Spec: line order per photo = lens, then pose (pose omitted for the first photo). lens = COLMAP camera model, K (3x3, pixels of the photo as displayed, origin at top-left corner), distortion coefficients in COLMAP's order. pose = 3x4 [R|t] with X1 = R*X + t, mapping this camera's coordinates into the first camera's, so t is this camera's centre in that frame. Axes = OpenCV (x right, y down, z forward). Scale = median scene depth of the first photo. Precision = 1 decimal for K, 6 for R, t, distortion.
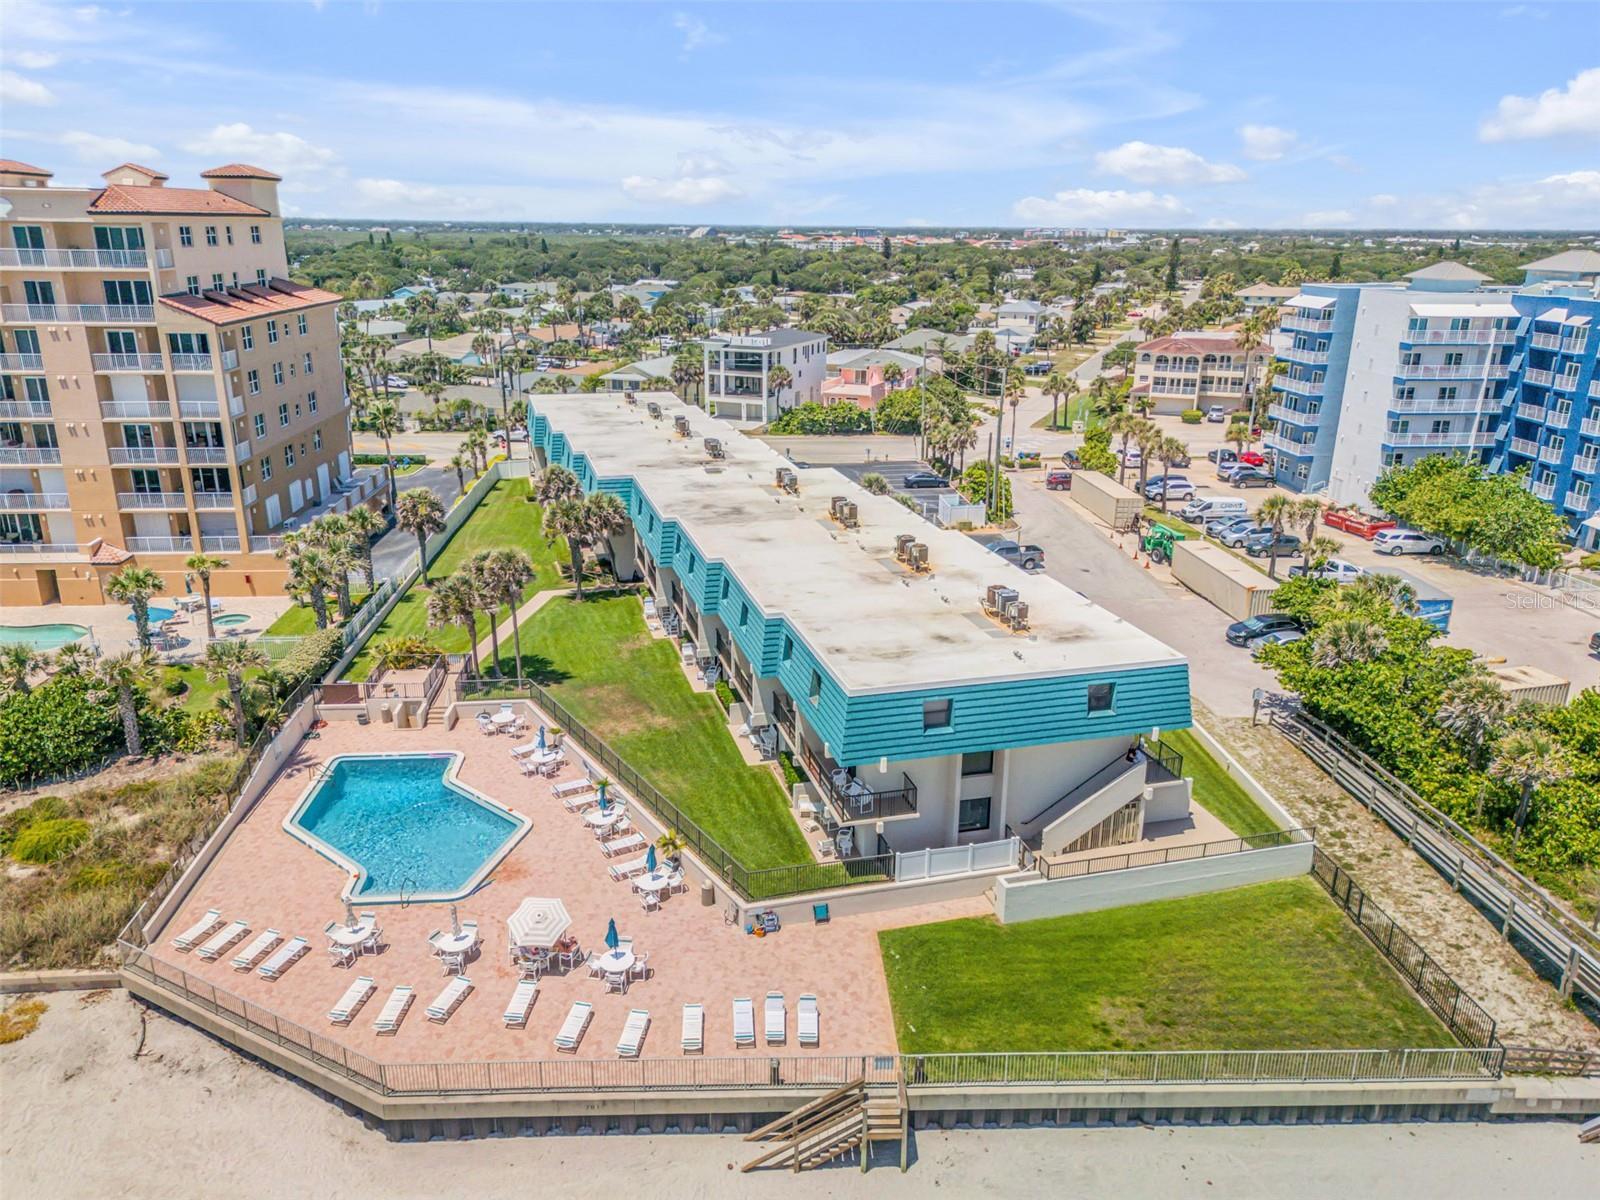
lens RADIAL K [[1143.2, 0, 800.0], [0, 1143.2, 600.0], [0, 0, 1]] dist [0.037285, -0.003082]
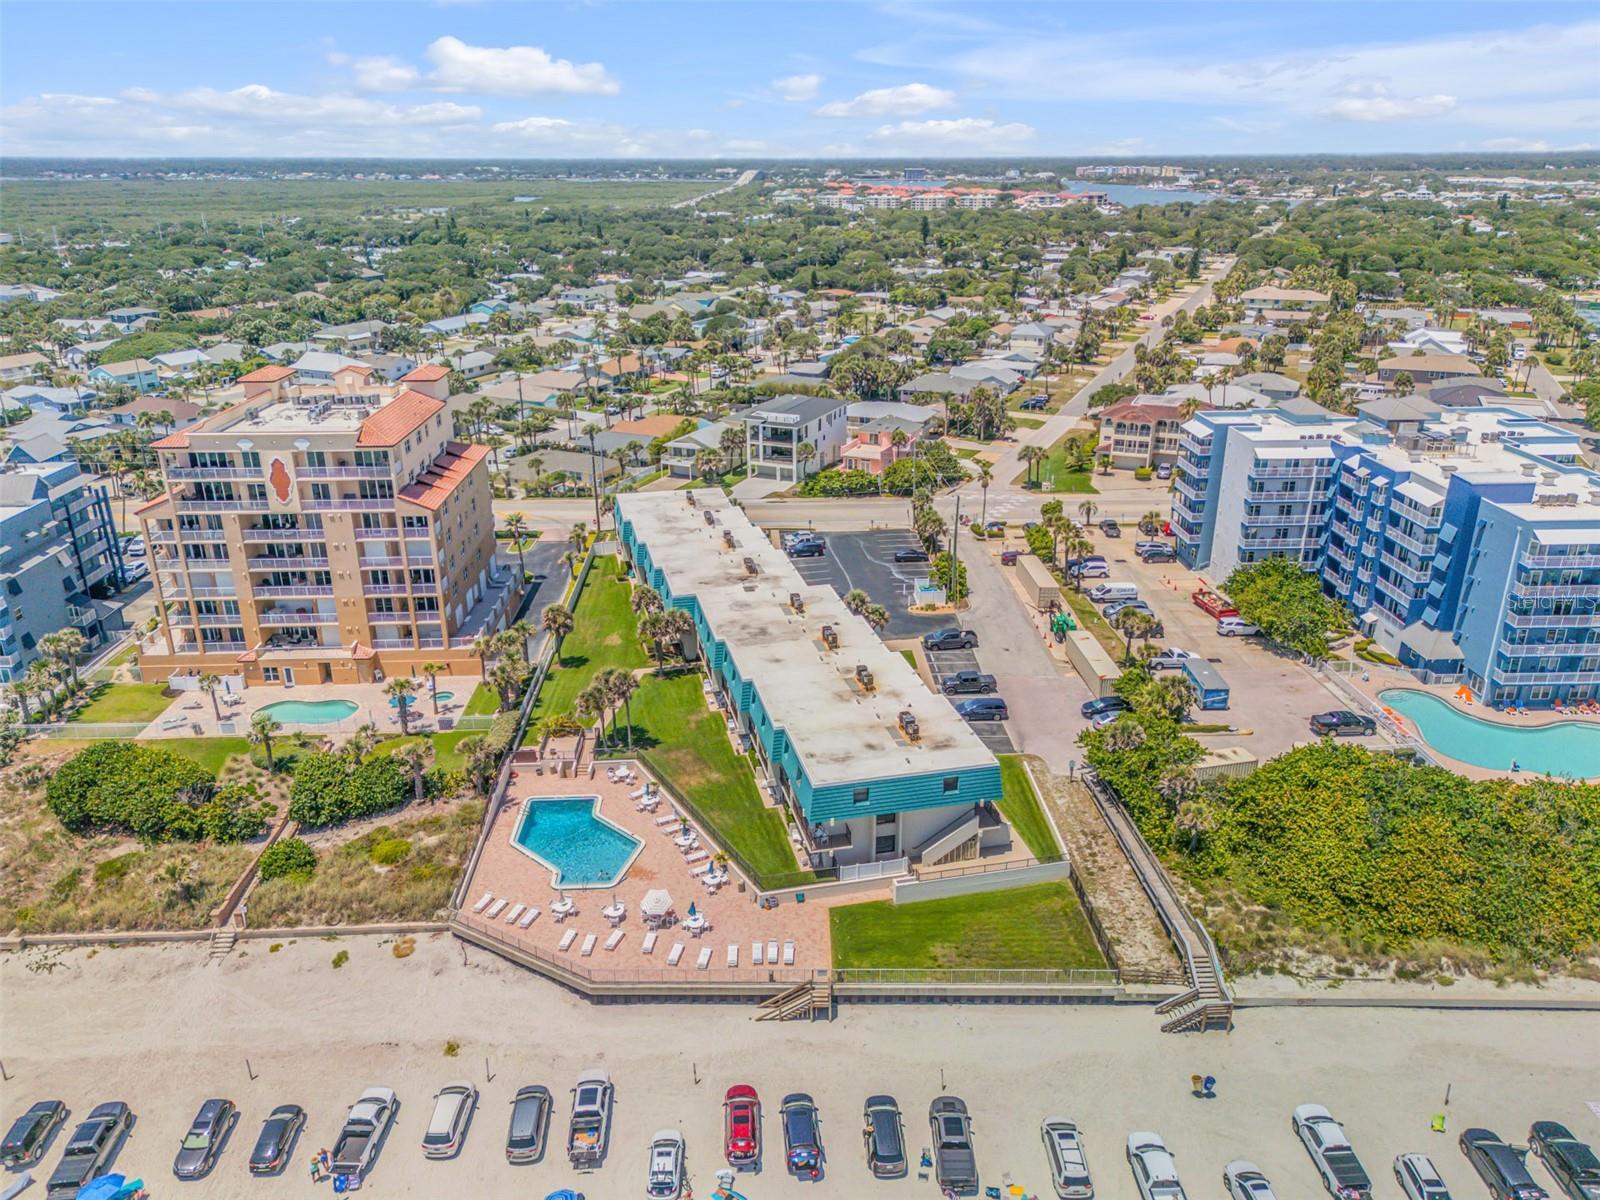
lens RADIAL K [[1173.7, 0, 800.0], [0, 1173.7, 600.0], [0, 0, 1]] dist [0.073732, -0.001458]
pose [[0.998969, 0.000897, -0.045397, 0.086526], [0.001940, 0.998048, 0.062421, -0.279797], [0.045365, -0.062445, 0.997017, -0.754843]]
